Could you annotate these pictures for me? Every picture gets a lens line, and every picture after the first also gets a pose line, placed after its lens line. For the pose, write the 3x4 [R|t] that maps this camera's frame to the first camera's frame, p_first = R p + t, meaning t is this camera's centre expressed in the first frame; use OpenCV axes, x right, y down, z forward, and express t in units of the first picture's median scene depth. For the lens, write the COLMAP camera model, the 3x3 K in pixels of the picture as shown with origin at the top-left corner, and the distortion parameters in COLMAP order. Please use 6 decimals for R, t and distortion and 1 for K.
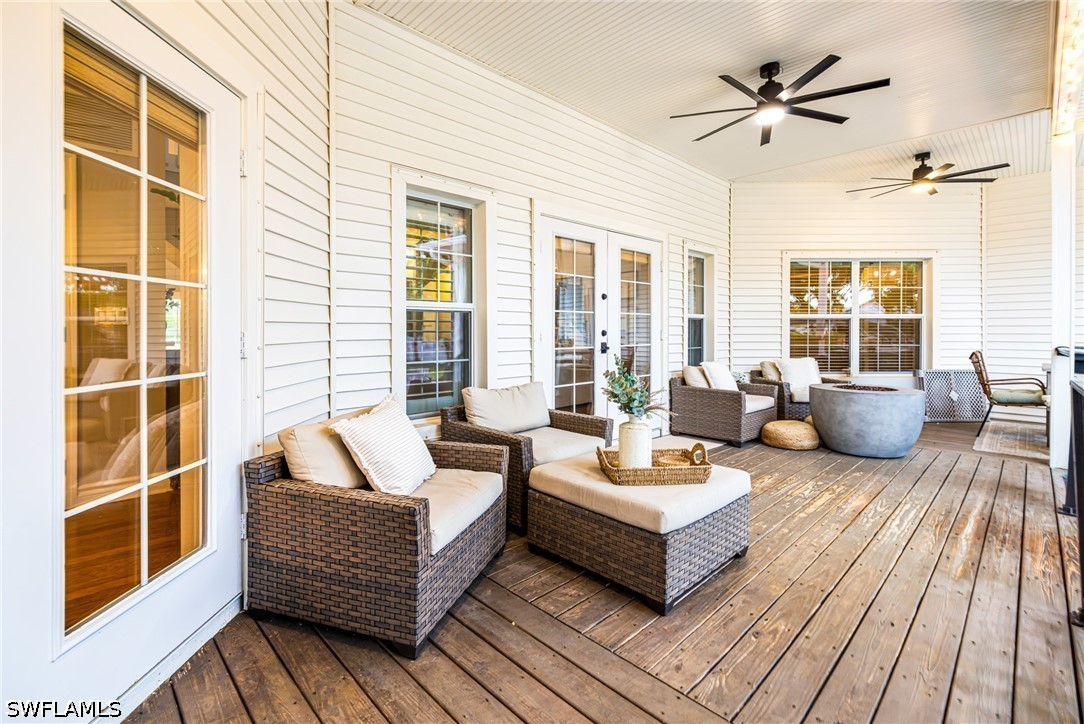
lens RADIAL K [[481.9, 0, 525.3], [0, 481.9, 333.6], [0, 0, 1]] dist [0.002681, 0.000222]
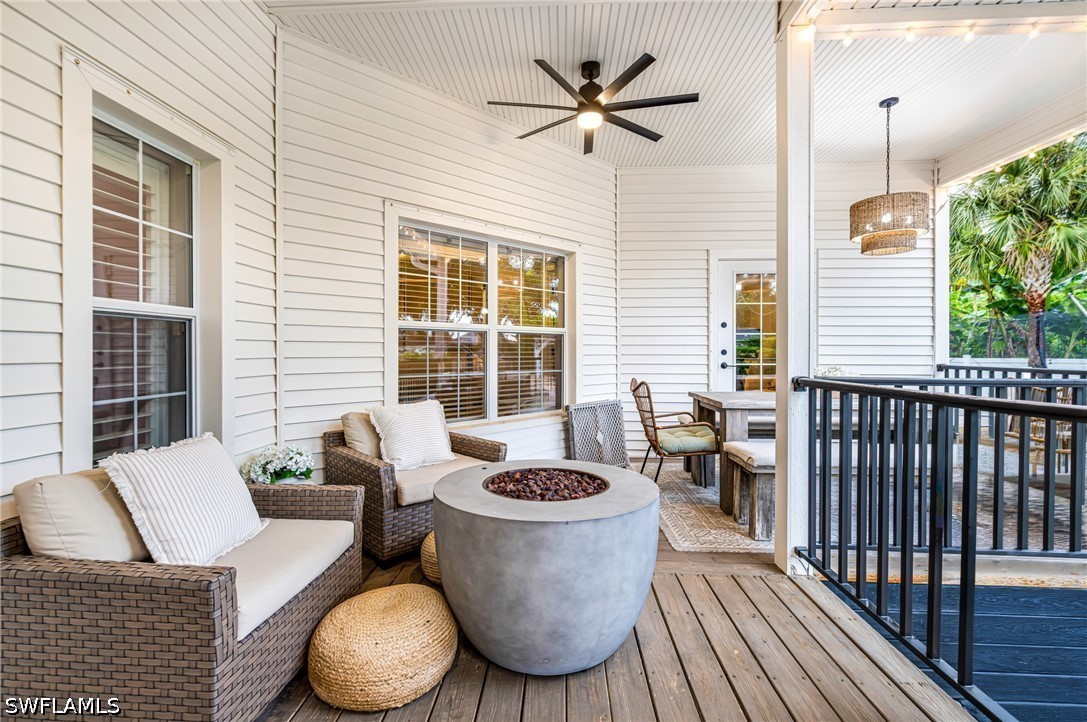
lens RADIAL K [[472.4, 0, 543.5], [0, 472.4, 361.0], [0, 0, 1]] dist [-0.001512, -0.000210]
pose [[0.713893, -0.011720, 0.700157, 0.360180], [0.001560, 0.999884, 0.015147, -0.002235], [-0.700254, -0.009721, 0.713828, 0.622158]]
